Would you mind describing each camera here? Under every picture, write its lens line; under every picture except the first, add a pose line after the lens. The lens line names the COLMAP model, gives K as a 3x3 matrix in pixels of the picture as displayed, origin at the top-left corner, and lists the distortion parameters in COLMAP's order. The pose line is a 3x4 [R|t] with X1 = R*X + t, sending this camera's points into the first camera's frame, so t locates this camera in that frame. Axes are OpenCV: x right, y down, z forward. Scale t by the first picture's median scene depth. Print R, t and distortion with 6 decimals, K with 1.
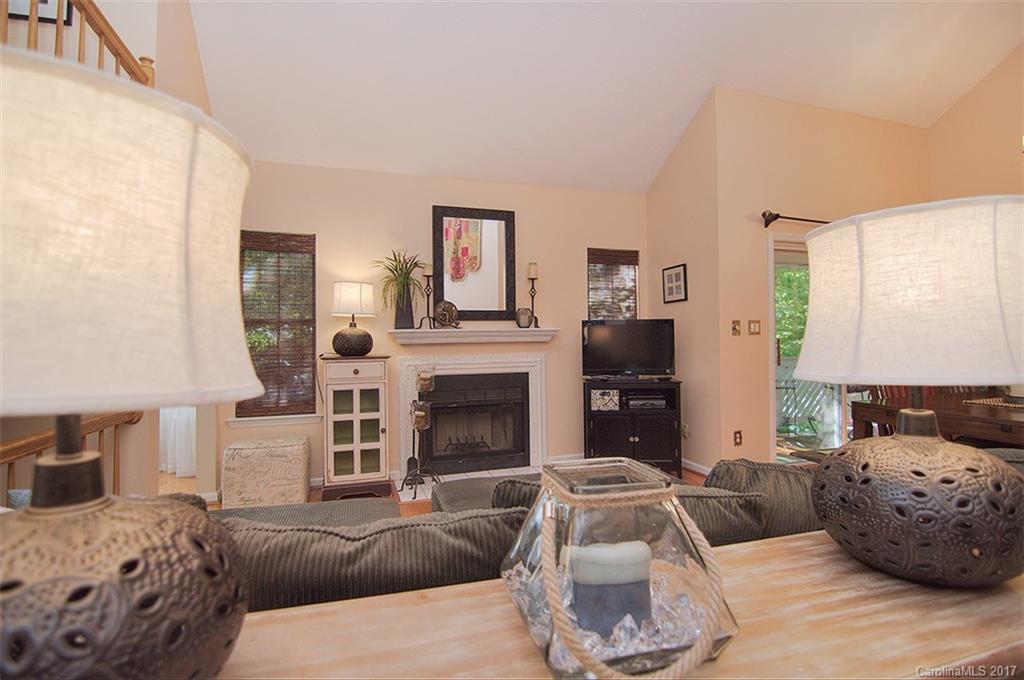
lens RADIAL K [[497.8, 0, 505.5], [0, 497.8, 329.8], [0, 0, 1]] dist [-0.009938, -0.006279]
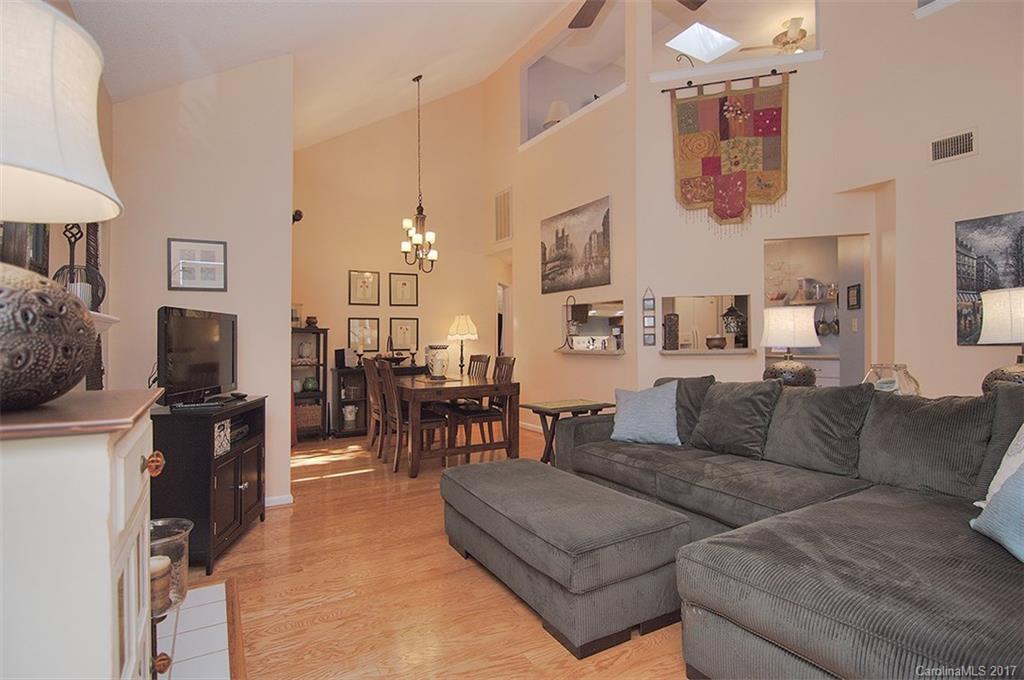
lens RADIAL K [[497.8, 0, 511.4], [0, 497.8, 334.6], [0, 0, 1]] dist [-0.009938, -0.006279]
pose [[-0.219678, 0.024633, 0.975261, -0.471637], [-0.005211, 0.999637, -0.026422, 0.026237], [-0.975559, -0.010886, -0.219470, 0.771496]]
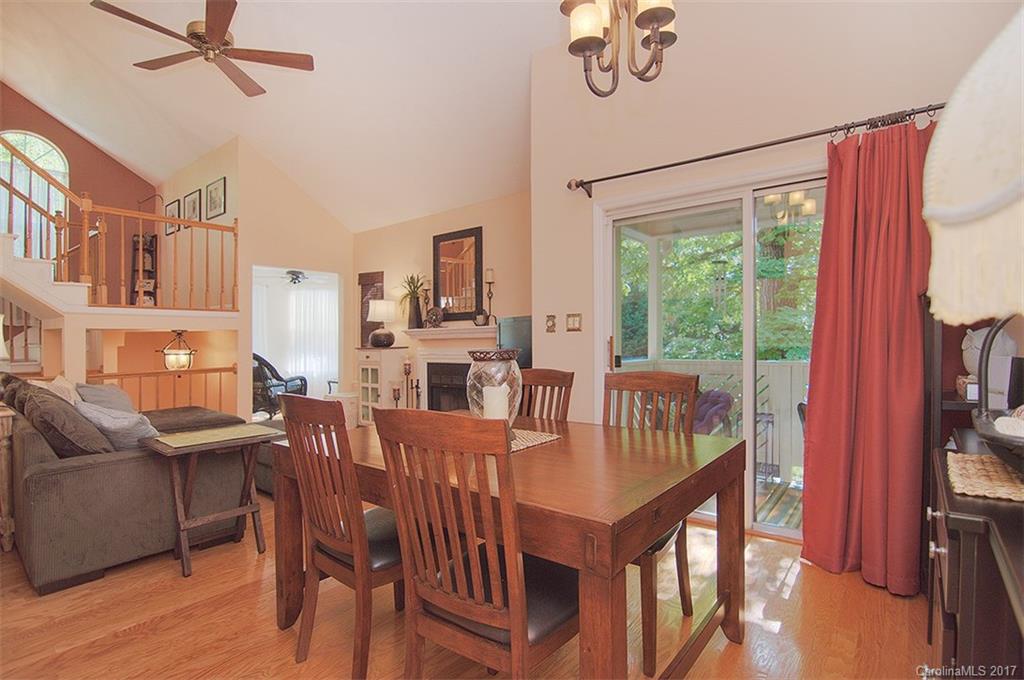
lens RADIAL K [[497.8, 0, 518.2], [0, 497.8, 329.7], [0, 0, 1]] dist [-0.009938, -0.006279]
pose [[0.562284, -0.009236, -0.826893, 1.107367], [0.026577, 0.999623, 0.006907, -0.001211], [0.826517, -0.025861, 0.562317, 0.437147]]
